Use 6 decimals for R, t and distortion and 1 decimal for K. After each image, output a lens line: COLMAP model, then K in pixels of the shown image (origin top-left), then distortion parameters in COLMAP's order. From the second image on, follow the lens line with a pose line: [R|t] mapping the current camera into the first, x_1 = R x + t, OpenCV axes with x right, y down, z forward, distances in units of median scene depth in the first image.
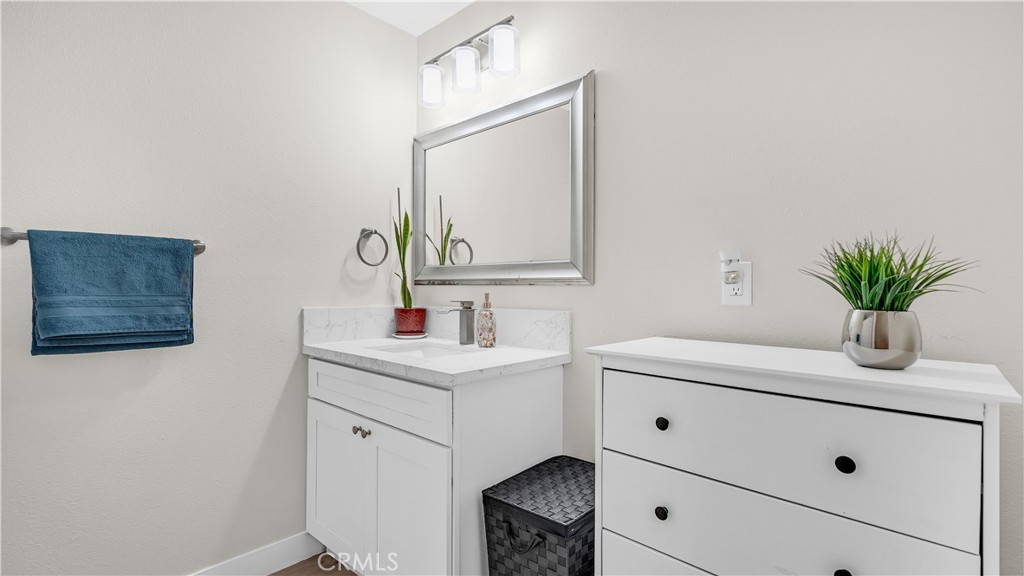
lens RADIAL K [[449.7, 0, 513.4], [0, 449.7, 288.6], [0, 0, 1]] dist [-0.007053, 0.000280]
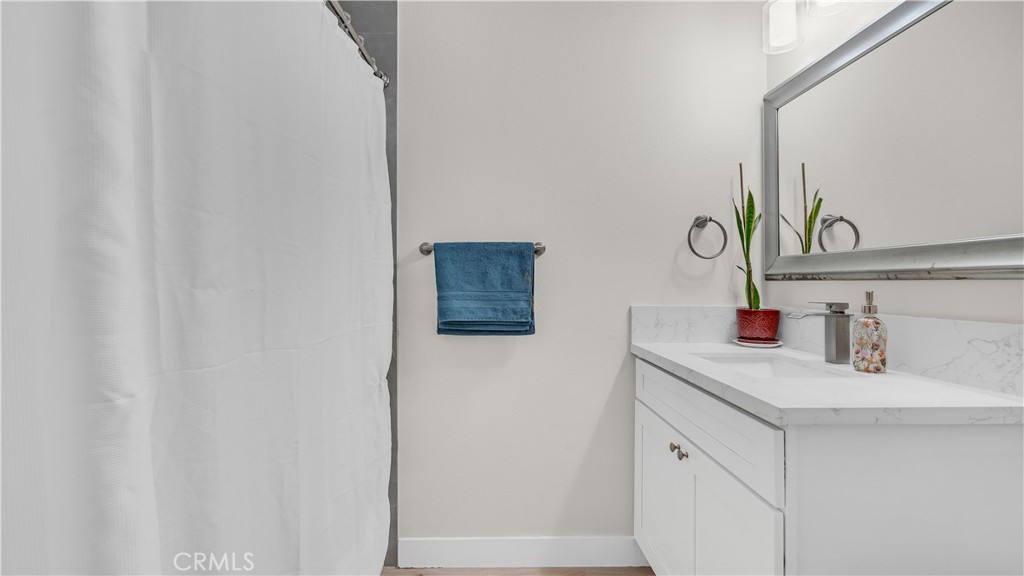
lens RADIAL K [[449.7, 0, 511.9], [0, 449.7, 281.0], [0, 0, 1]] dist [-0.007053, 0.000280]
pose [[0.691912, -0.007290, -0.721945, 0.055835], [0.003014, 0.999969, -0.007209, -0.002847], [0.721976, 0.002812, 0.691913, 0.149908]]
